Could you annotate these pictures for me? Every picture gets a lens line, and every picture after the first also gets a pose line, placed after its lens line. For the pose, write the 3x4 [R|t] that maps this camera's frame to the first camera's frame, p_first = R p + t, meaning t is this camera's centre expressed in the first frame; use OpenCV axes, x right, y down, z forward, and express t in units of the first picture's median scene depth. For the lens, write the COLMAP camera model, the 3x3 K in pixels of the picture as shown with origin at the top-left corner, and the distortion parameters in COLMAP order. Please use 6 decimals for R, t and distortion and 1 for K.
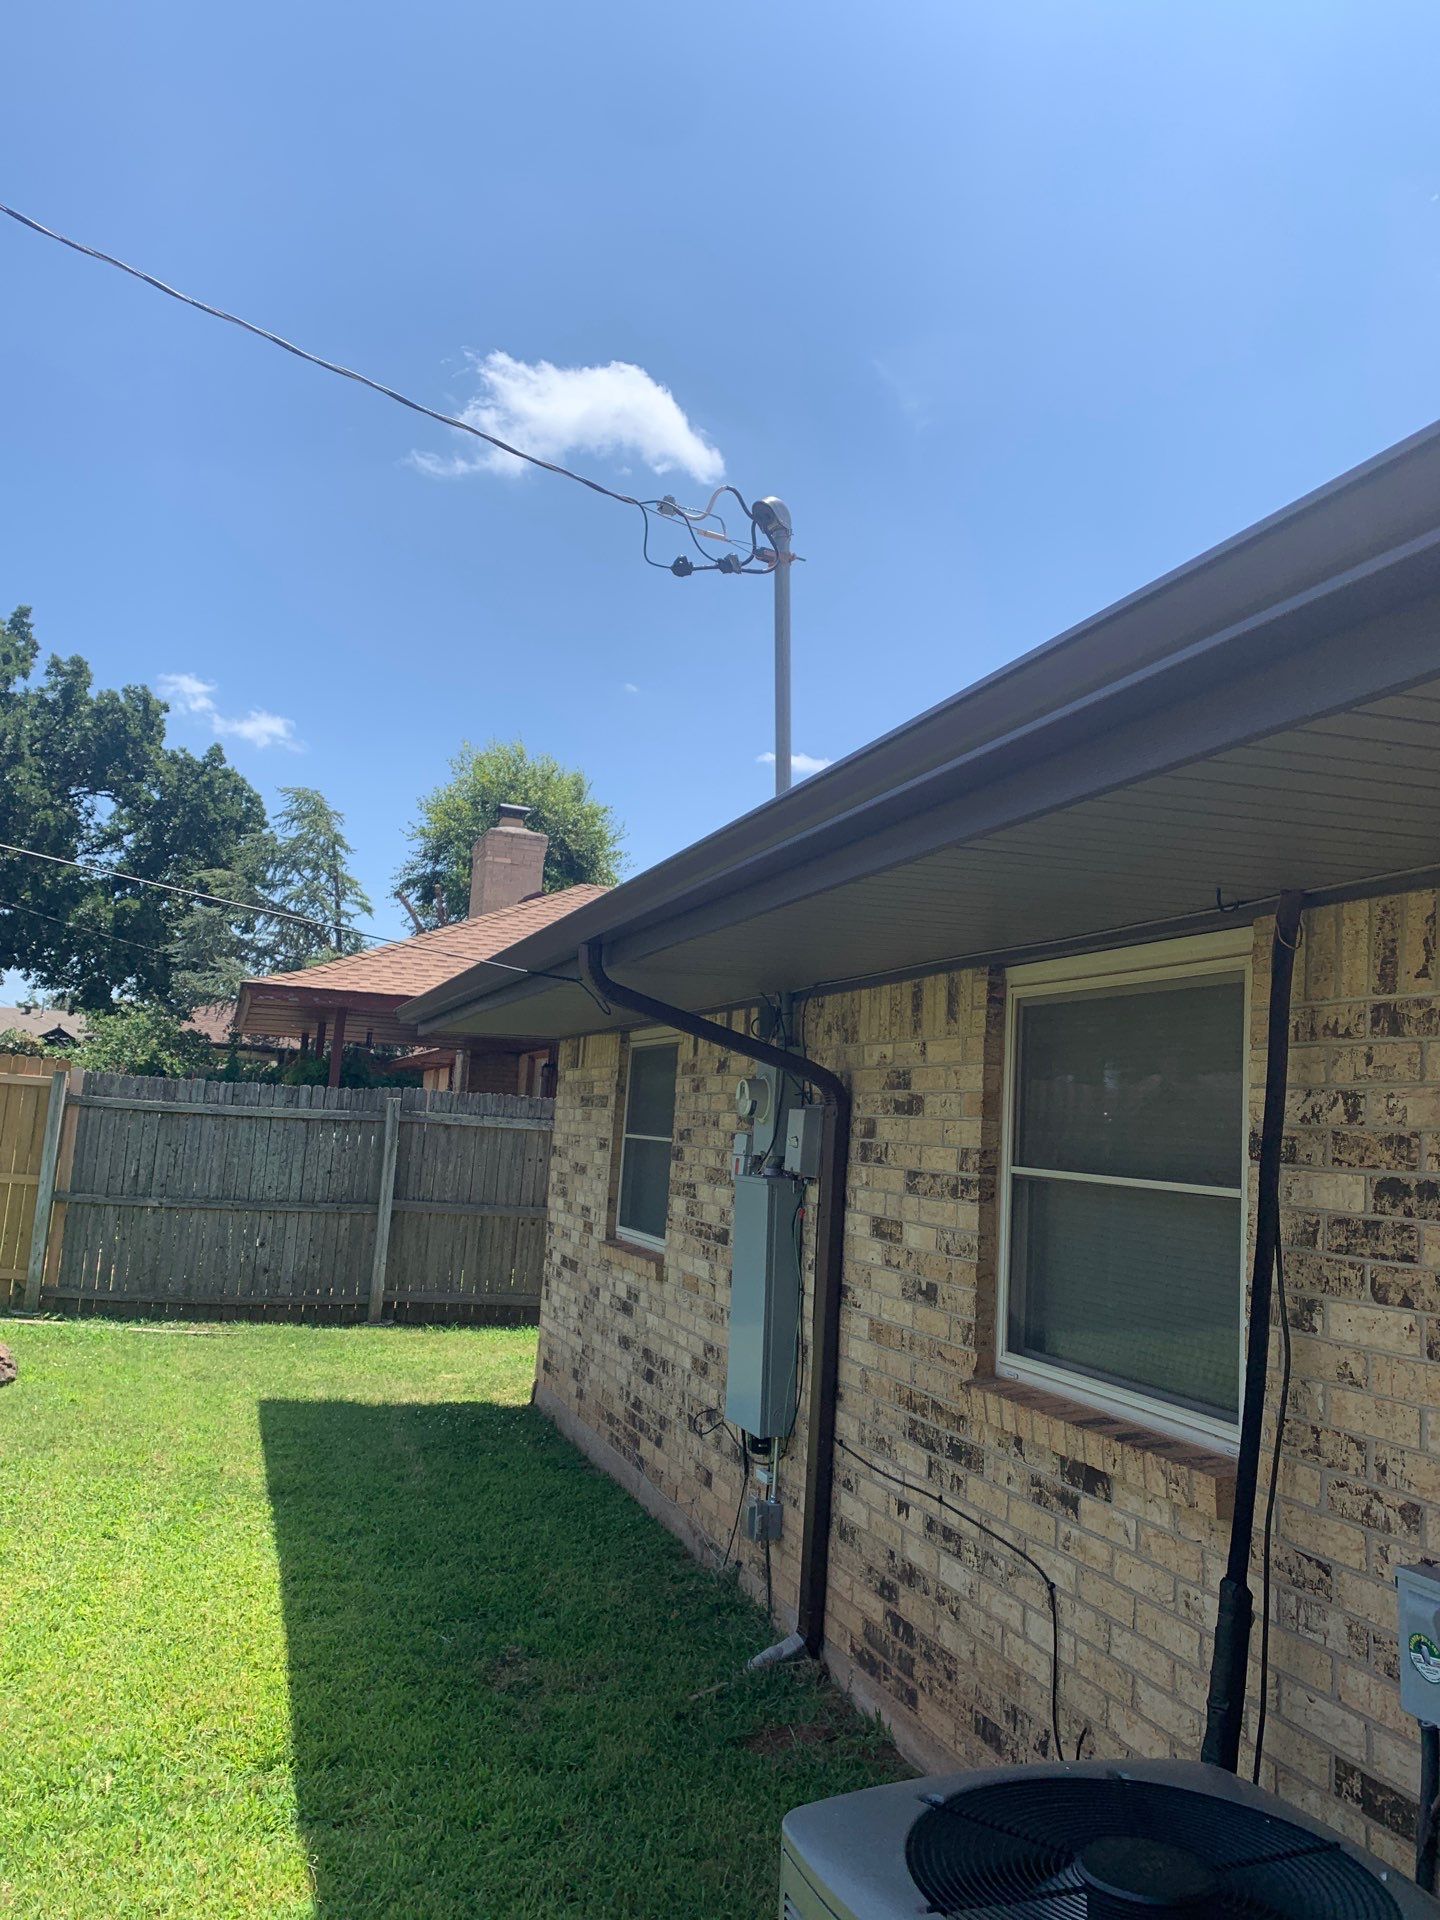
lens RADIAL K [[1465.6, 0, 710.7], [0, 1465.6, 957.5], [0, 0, 1]] dist [0.002239, 0.000678]
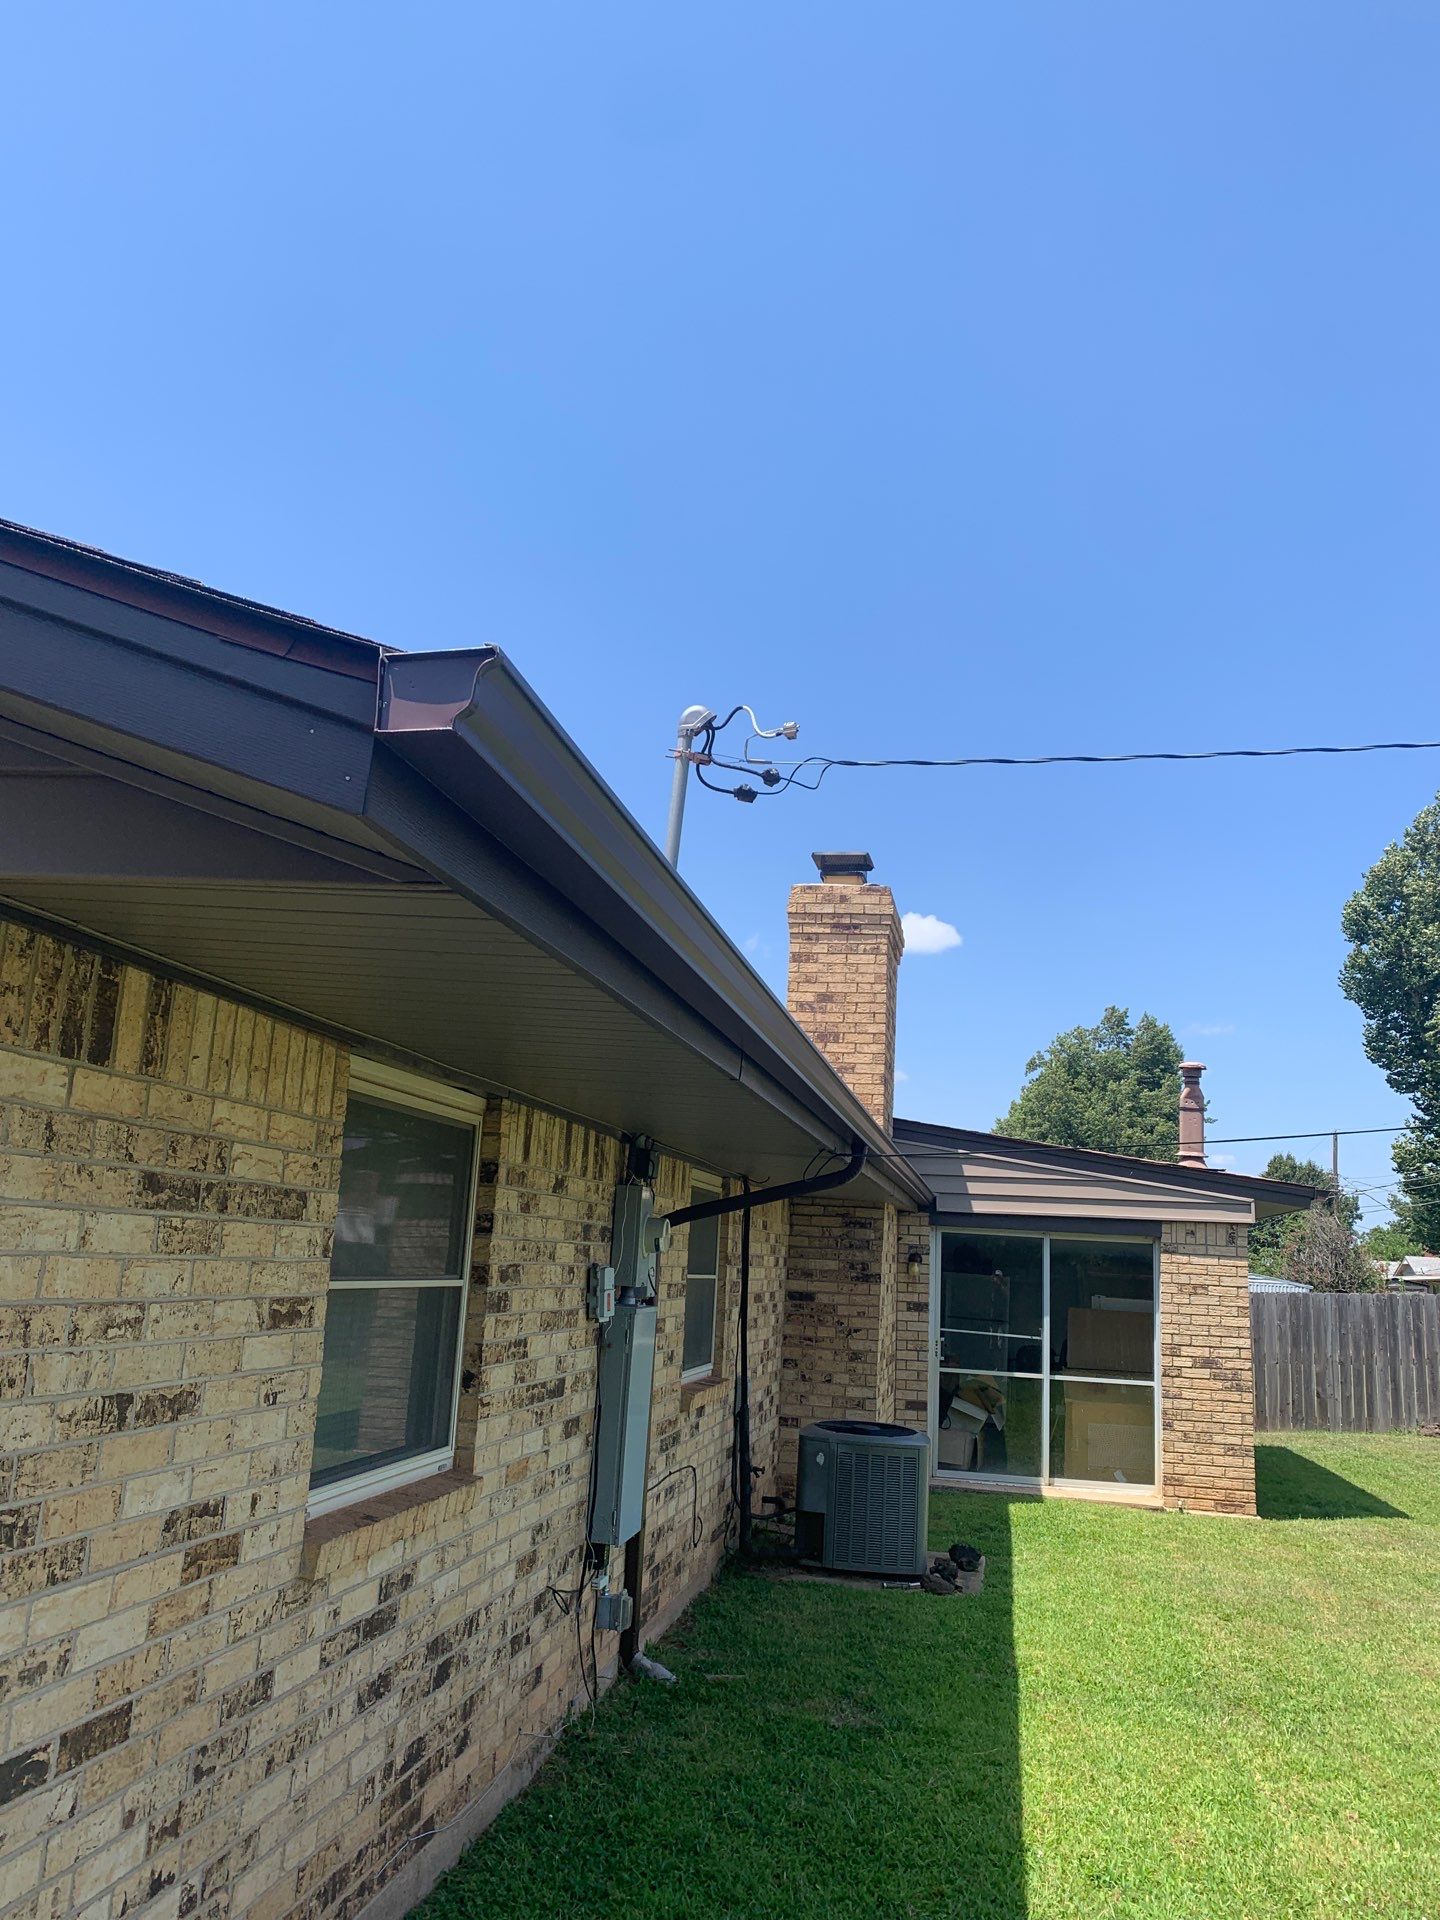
lens RADIAL K [[1465.6, 0, 709.6], [0, 1465.6, 962.6], [0, 0, 1]] dist [0.002239, 0.000678]
pose [[-0.861381, -0.030921, 0.507018, -0.468874], [-0.185346, 0.948459, -0.257045, 0.148719], [-0.472938, -0.315388, -0.822715, 1.645098]]
